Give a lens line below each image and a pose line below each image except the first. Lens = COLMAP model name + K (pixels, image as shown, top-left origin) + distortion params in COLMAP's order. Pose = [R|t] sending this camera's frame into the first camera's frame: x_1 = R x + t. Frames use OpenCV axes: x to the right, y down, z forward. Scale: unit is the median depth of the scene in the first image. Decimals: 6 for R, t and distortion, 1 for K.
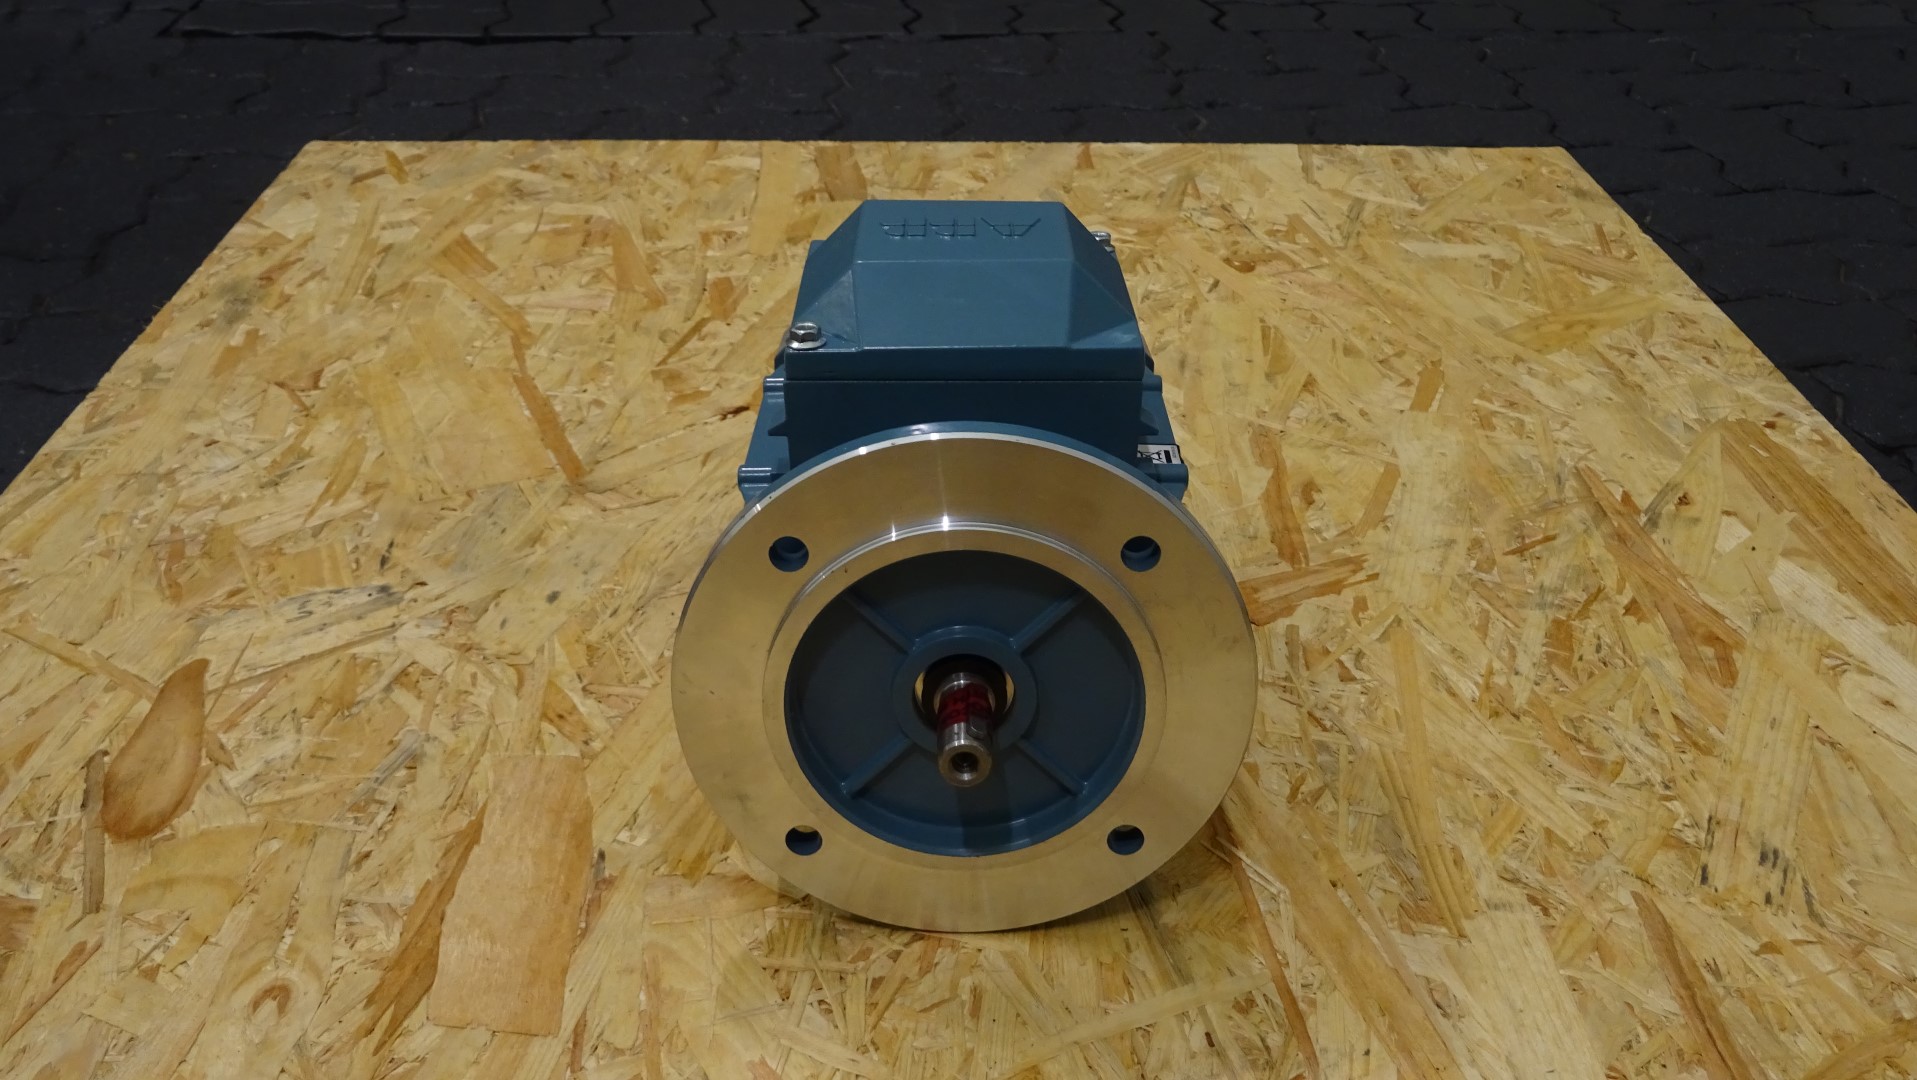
lens RADIAL K [[1712.9, 0, 953.0], [0, 1712.9, 530.0], [0, 0, 1]] dist [0.017756, -0.038226]
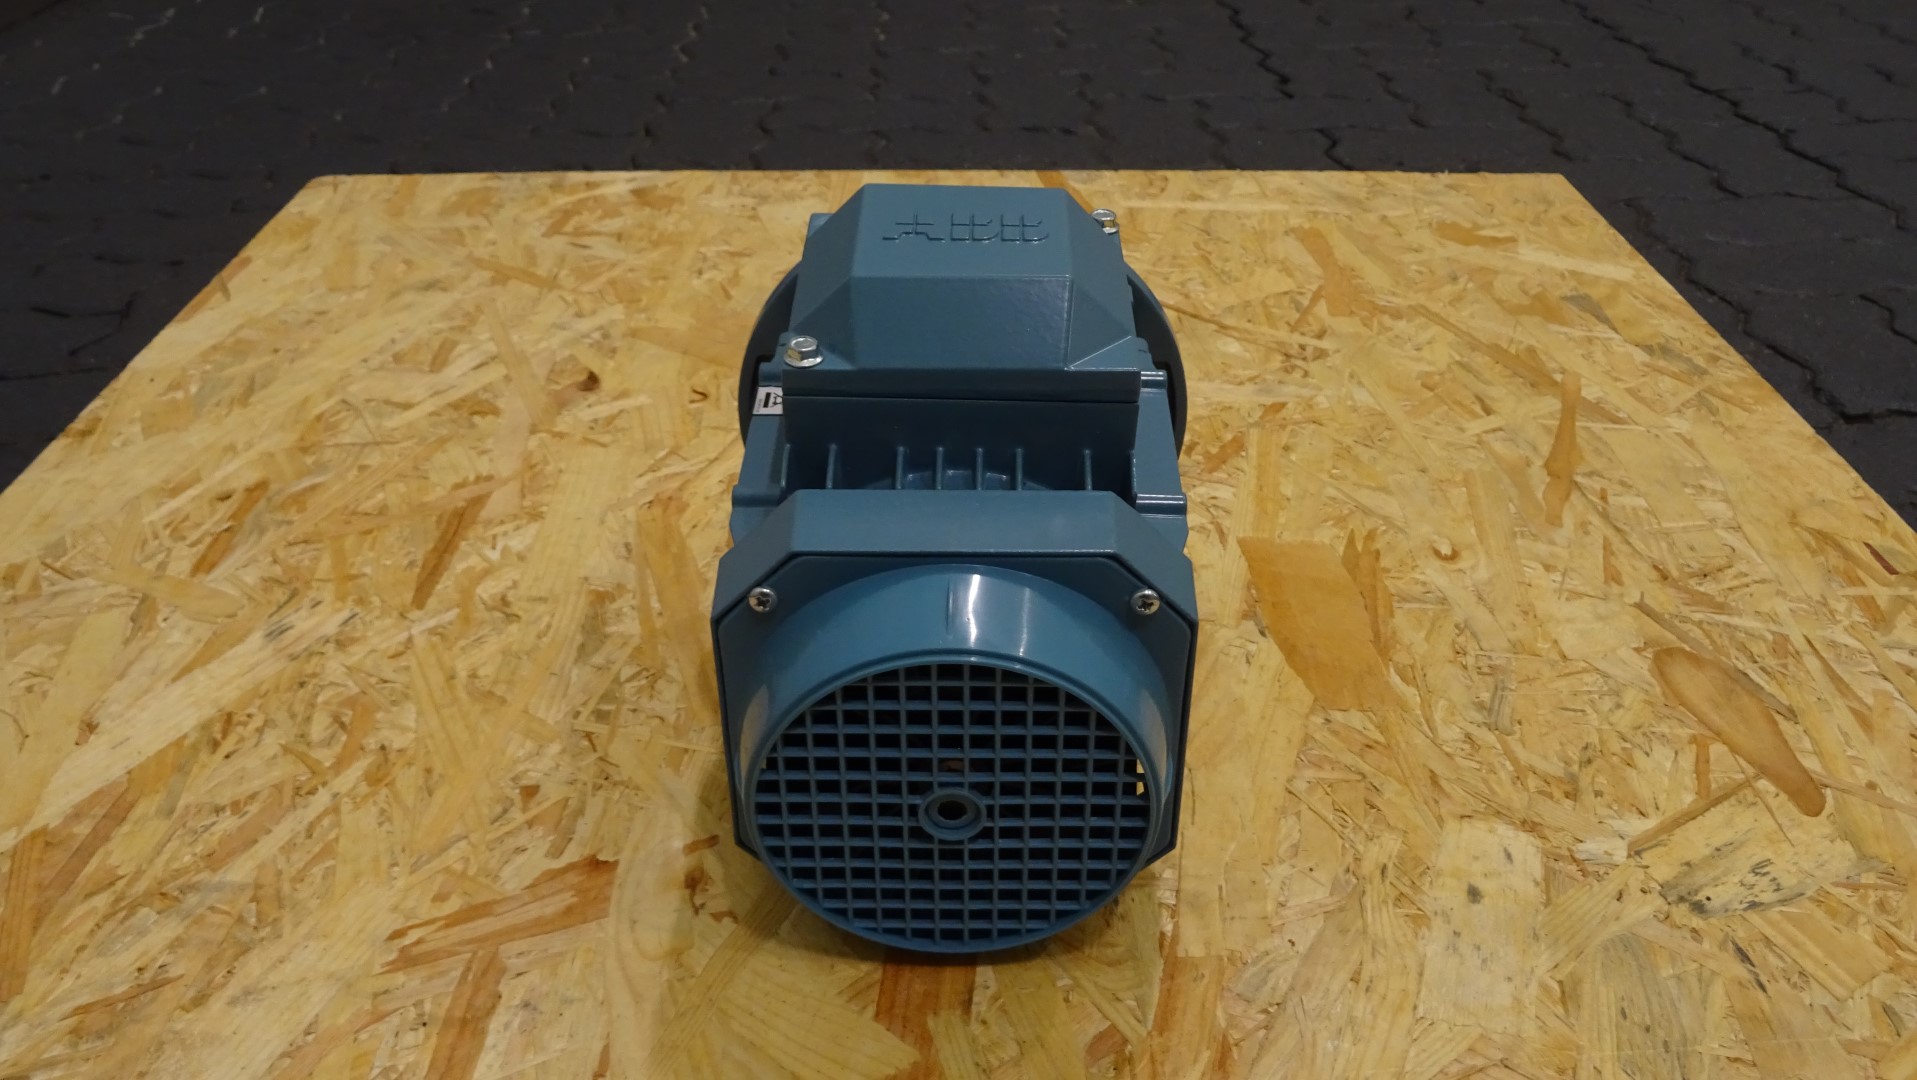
lens RADIAL K [[1712.9, 0, 978.6], [0, 1712.9, 542.6], [0, 0, 1]] dist [0.017756, -0.038226]
pose [[-0.999891, -0.013713, -0.005491, 0.000779], [-0.011270, 0.467874, 0.883723, -0.828806], [-0.009549, 0.883689, -0.467977, 1.395299]]
